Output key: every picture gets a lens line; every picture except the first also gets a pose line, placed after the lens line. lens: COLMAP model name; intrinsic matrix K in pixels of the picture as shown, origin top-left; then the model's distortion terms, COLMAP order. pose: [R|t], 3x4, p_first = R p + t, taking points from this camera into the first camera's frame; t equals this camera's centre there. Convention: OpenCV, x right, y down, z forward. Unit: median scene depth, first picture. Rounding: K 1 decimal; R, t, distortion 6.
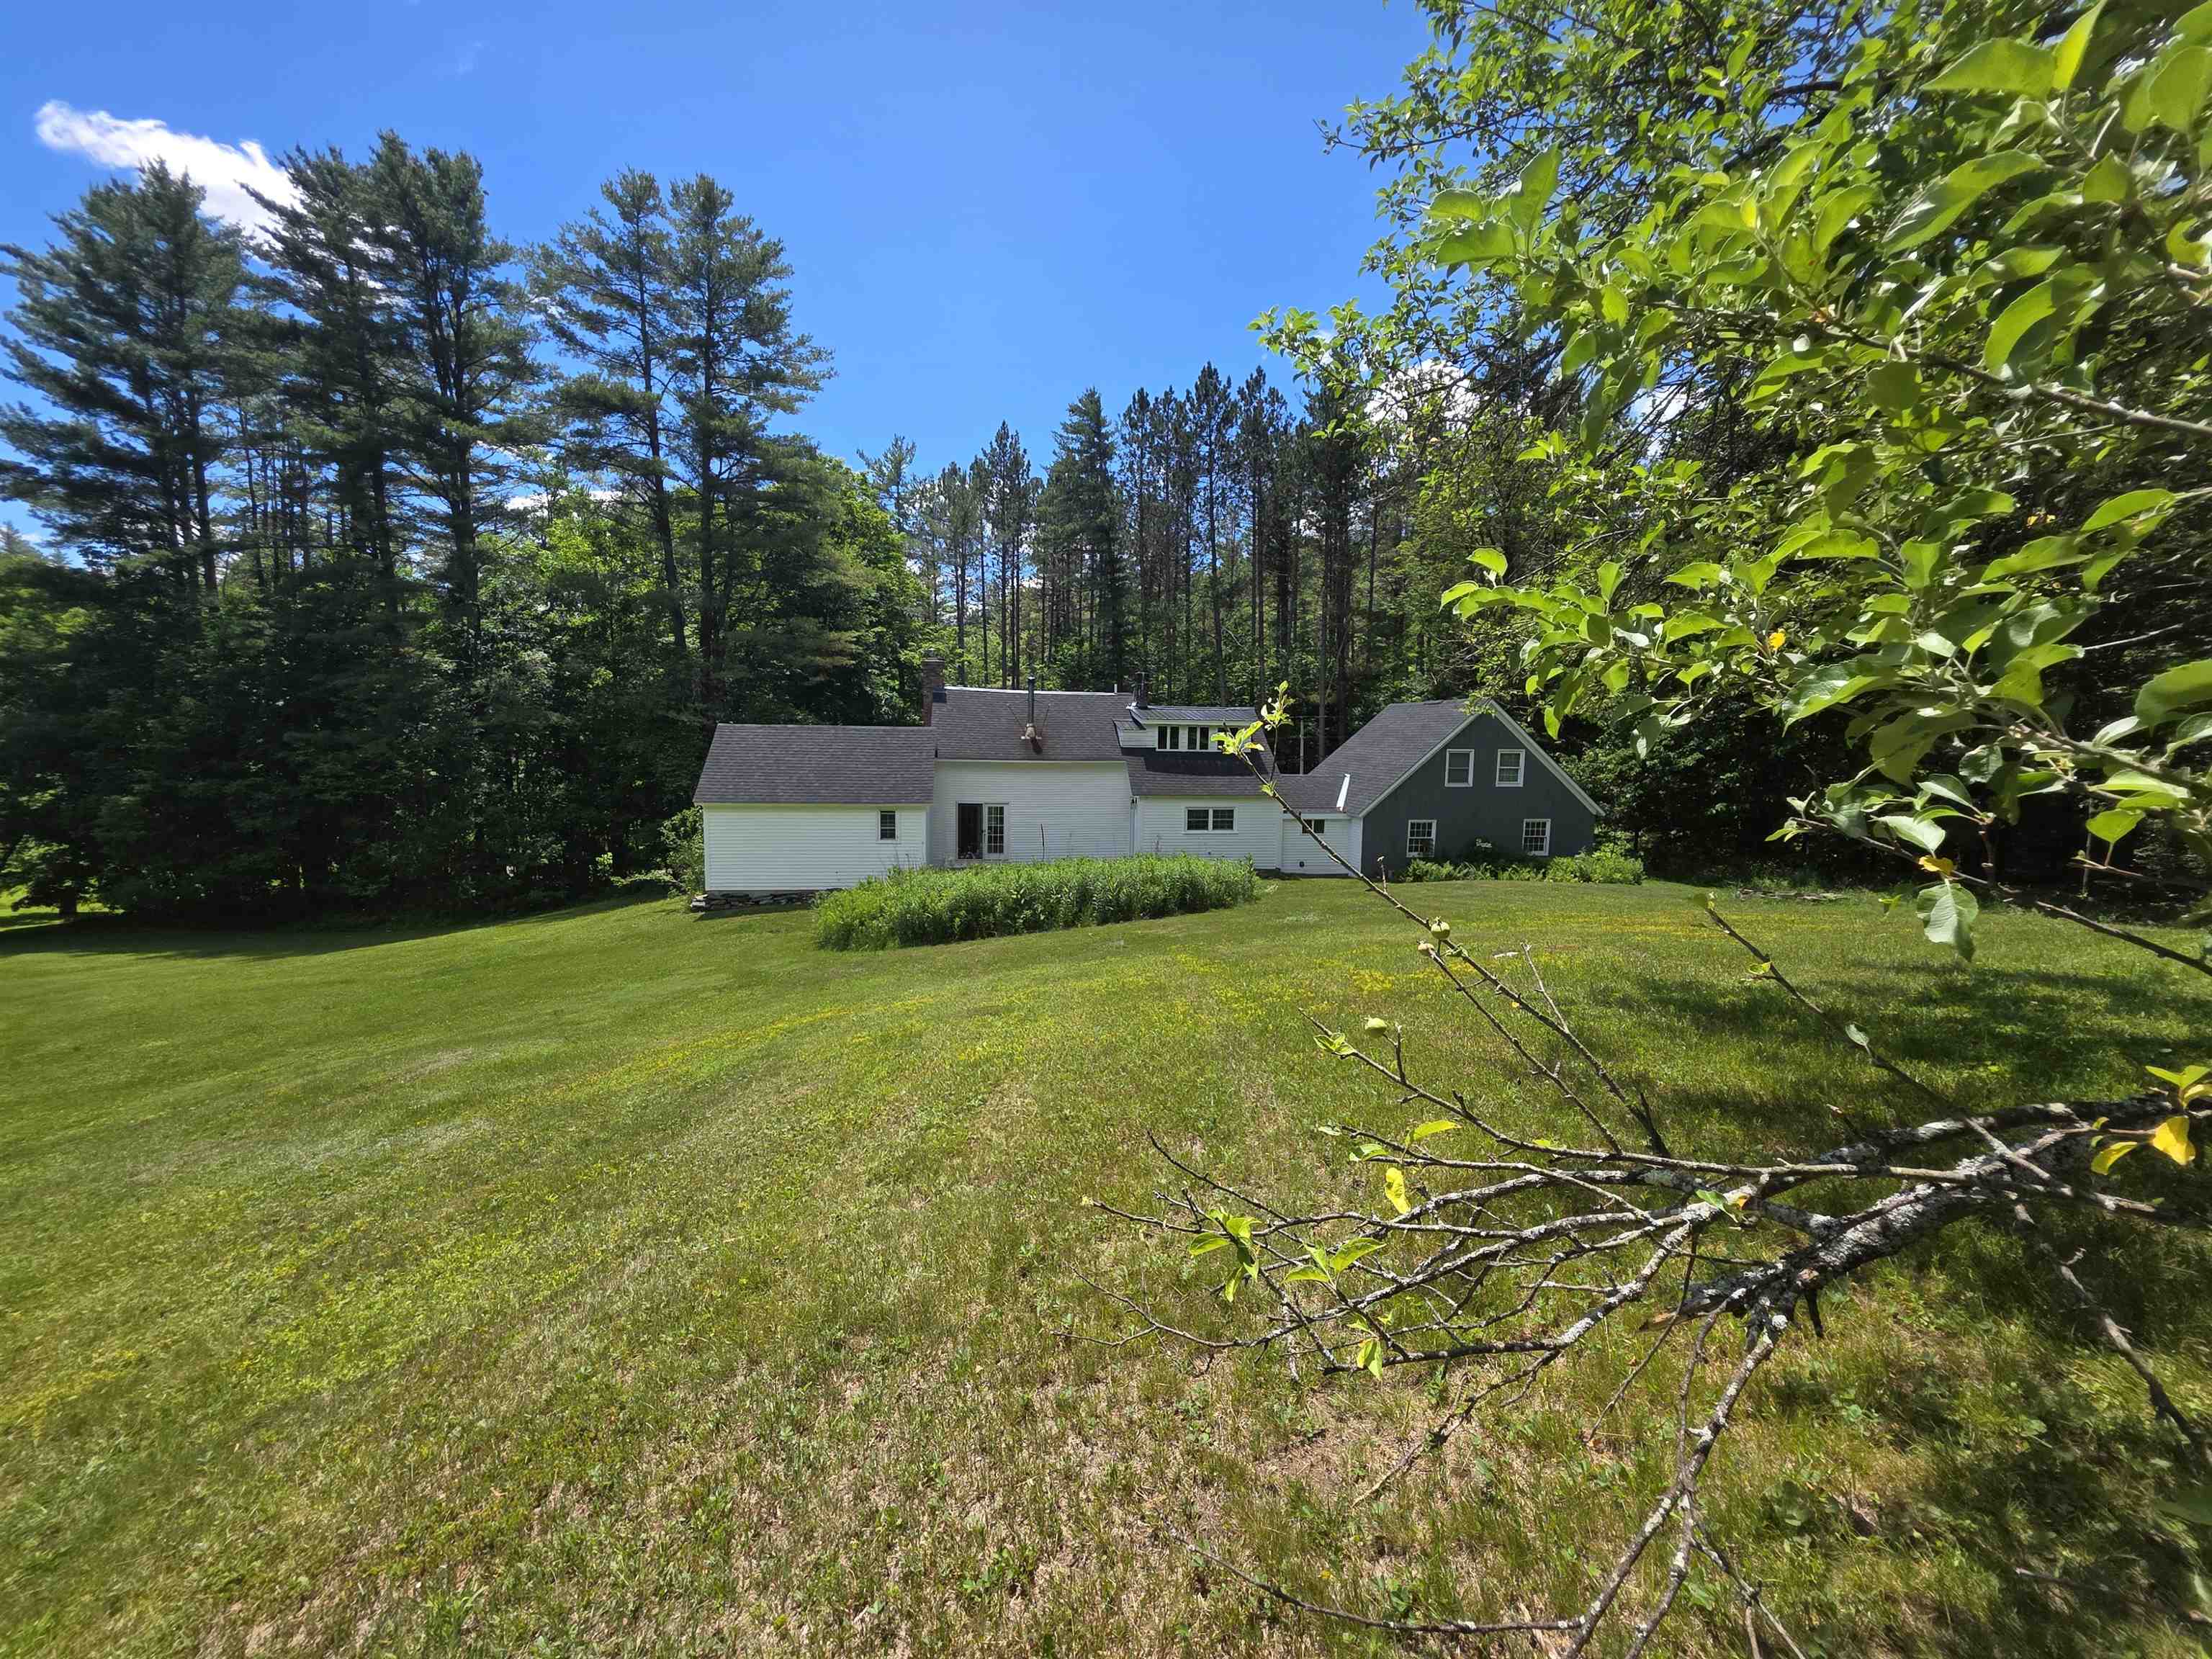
lens RADIAL K [[884.5, 0, 1111.6], [0, 884.5, 824.9], [0, 0, 1]] dist [0.004241, -0.000882]
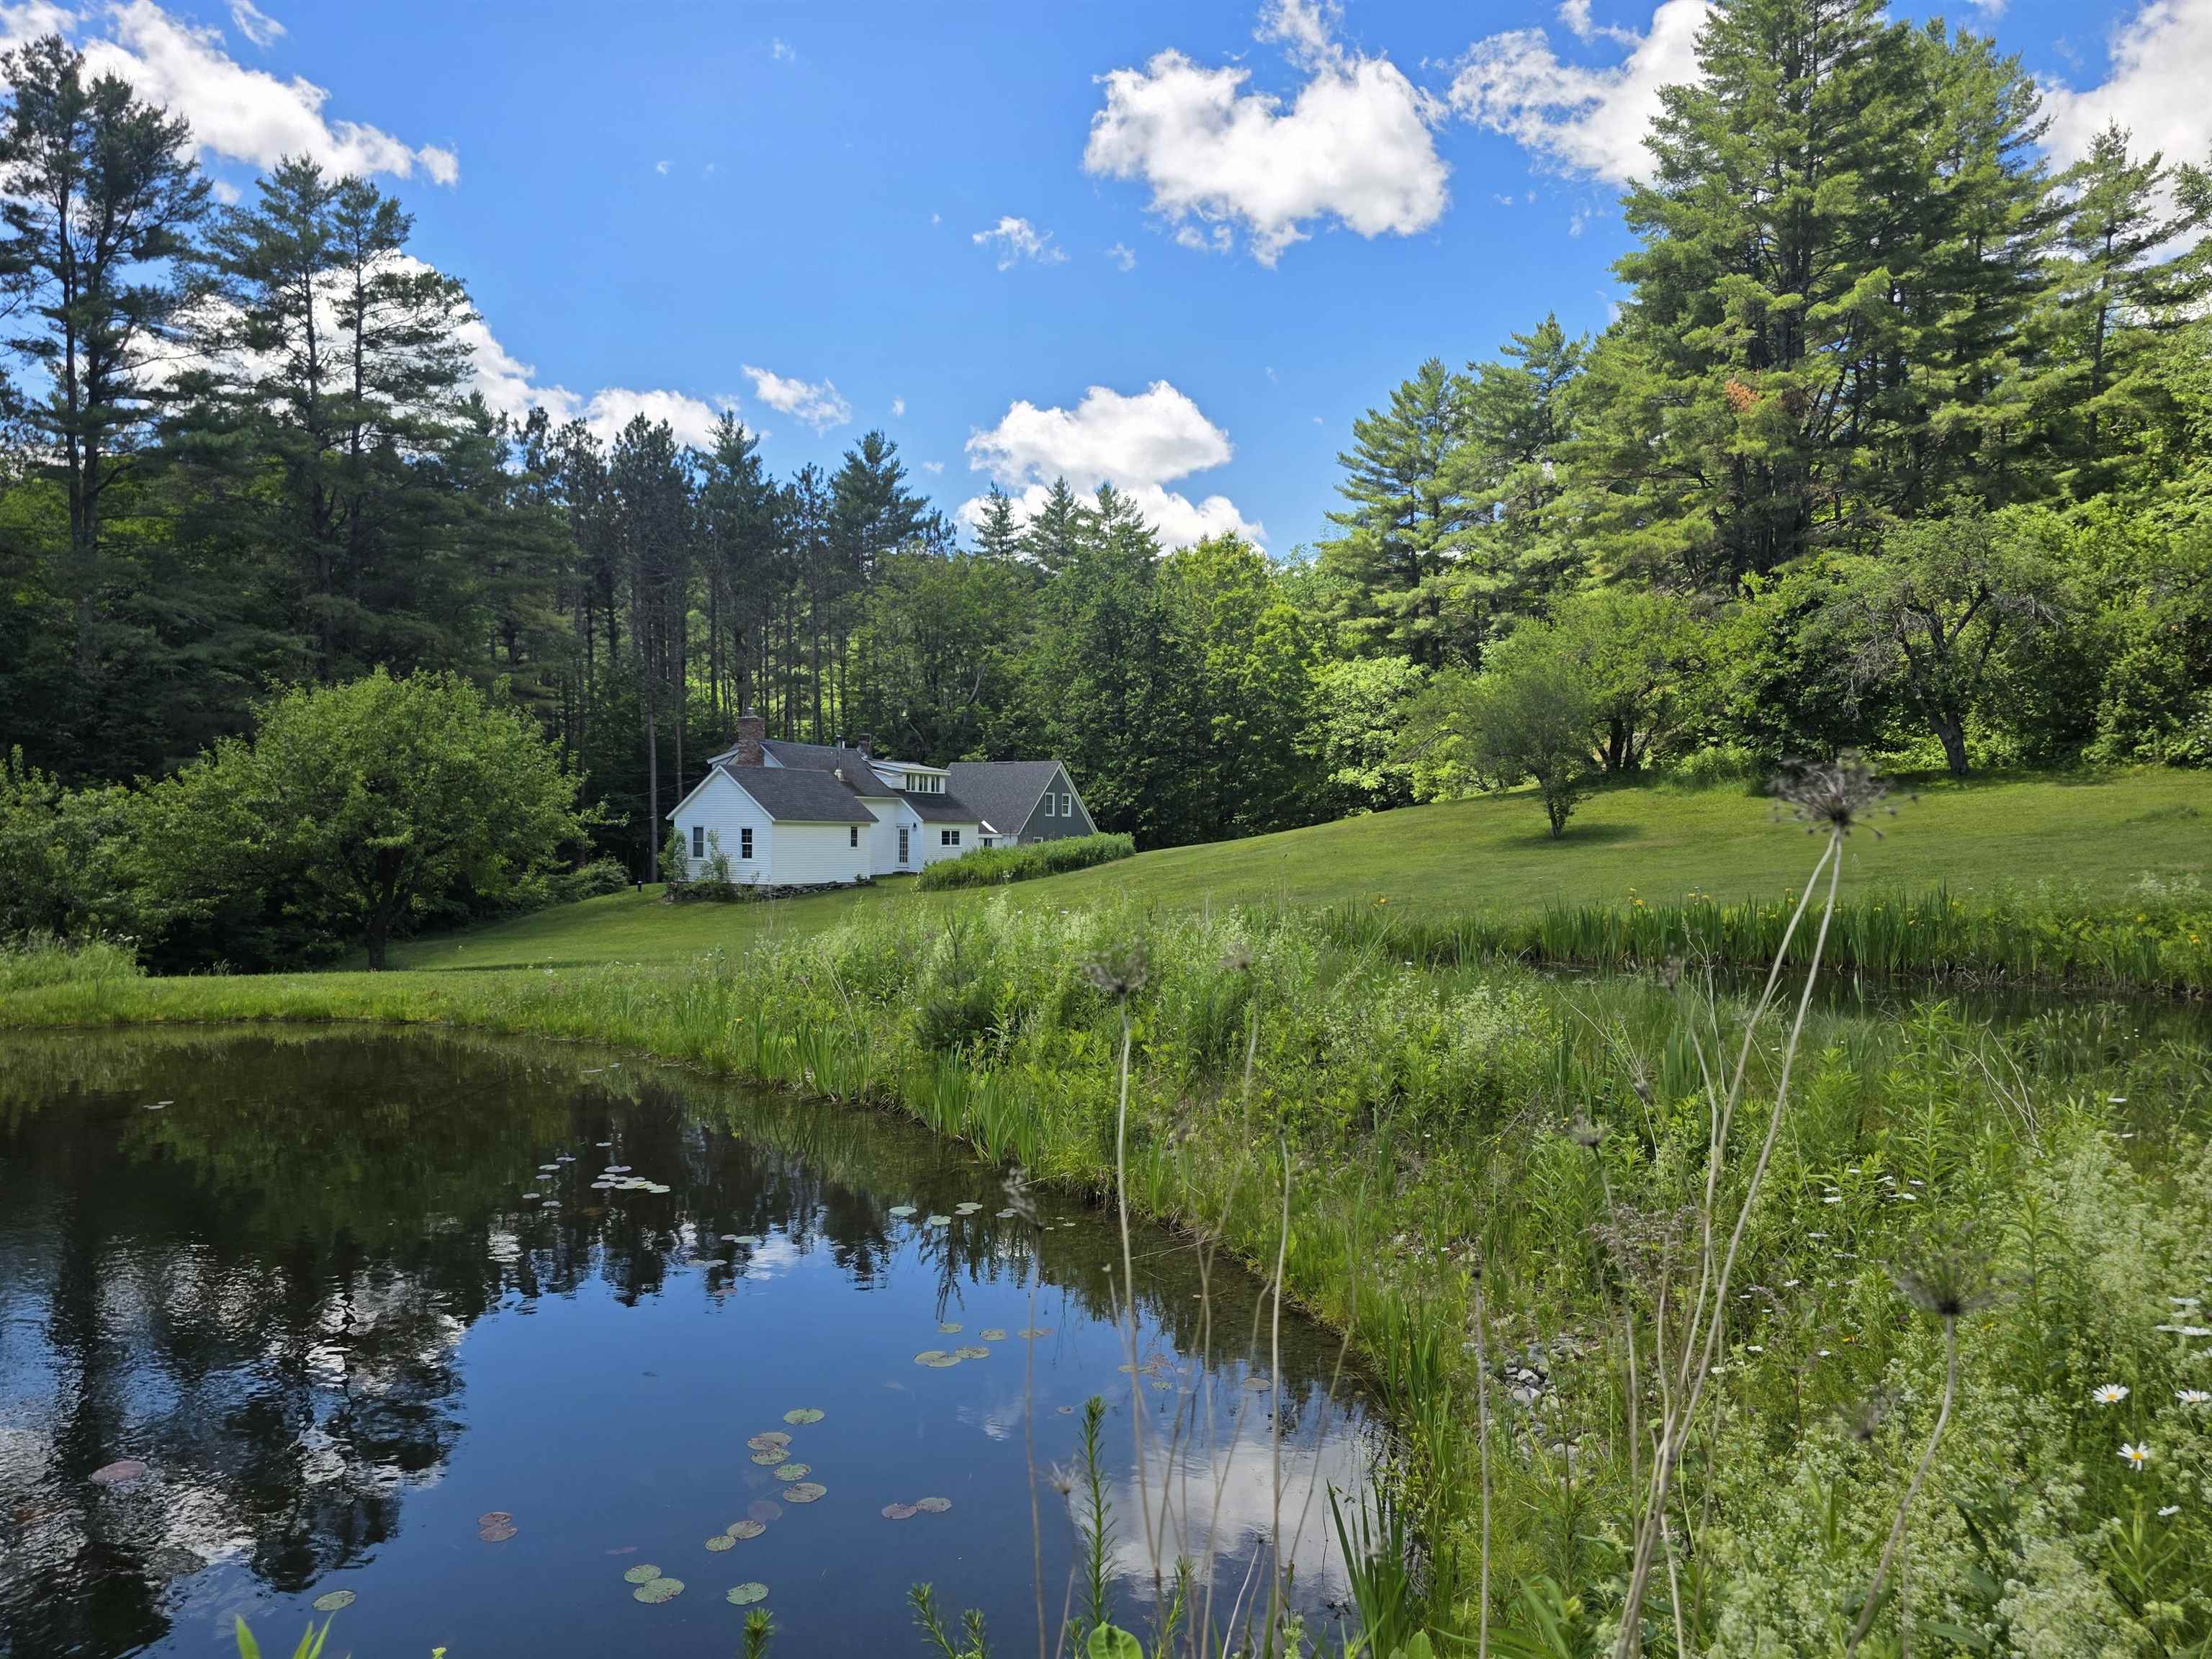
lens RADIAL K [[1480.3, 0, 1093.3], [0, 1480.3, 852.2], [0, 0, 1]] dist [0.056241, -0.045039]
pose [[0.612283, -0.016647, 0.790463, -1.294958], [0.076176, 0.996369, -0.038022, 0.098934], [-0.786960, 0.083495, 0.611328, -0.527737]]
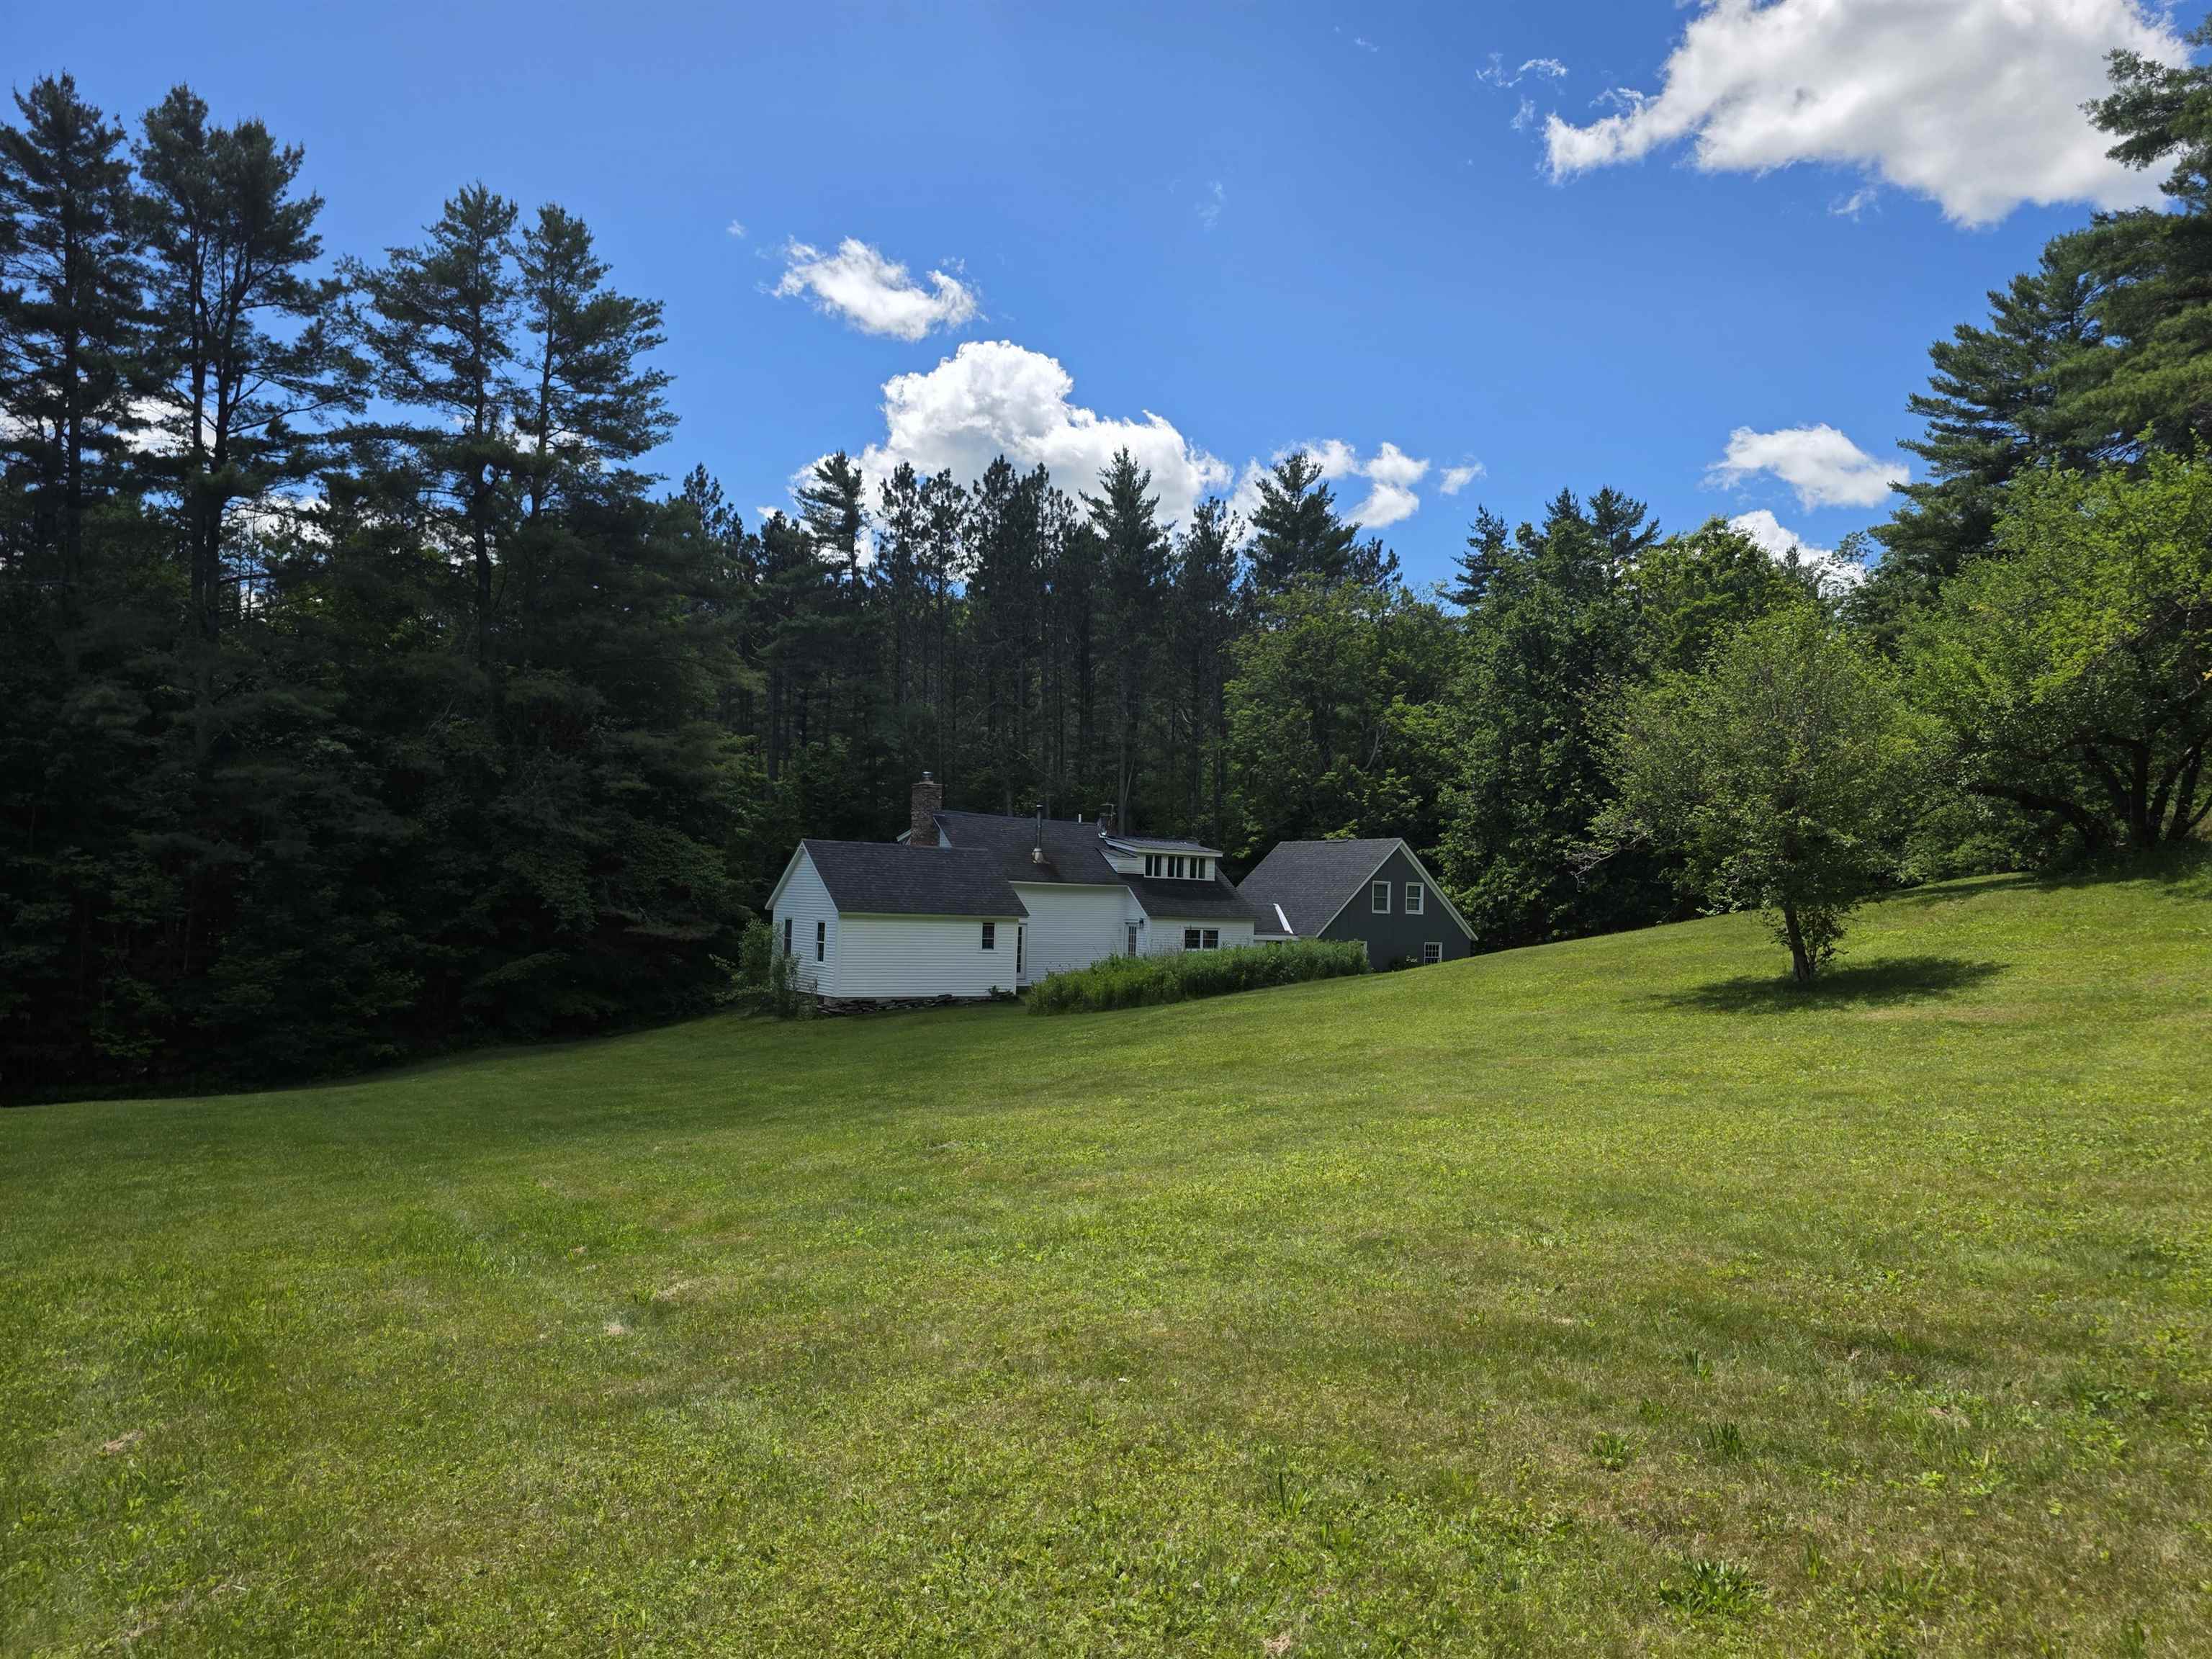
lens RADIAL K [[1480.3, 0, 1119.4], [0, 1480.3, 867.9], [0, 0, 1]] dist [0.056241, -0.045039]
pose [[0.899202, 0.026158, 0.436751, -0.608835], [0.024685, 0.993588, -0.110332, 0.082077], [-0.436837, 0.109992, 0.892791, -0.475137]]
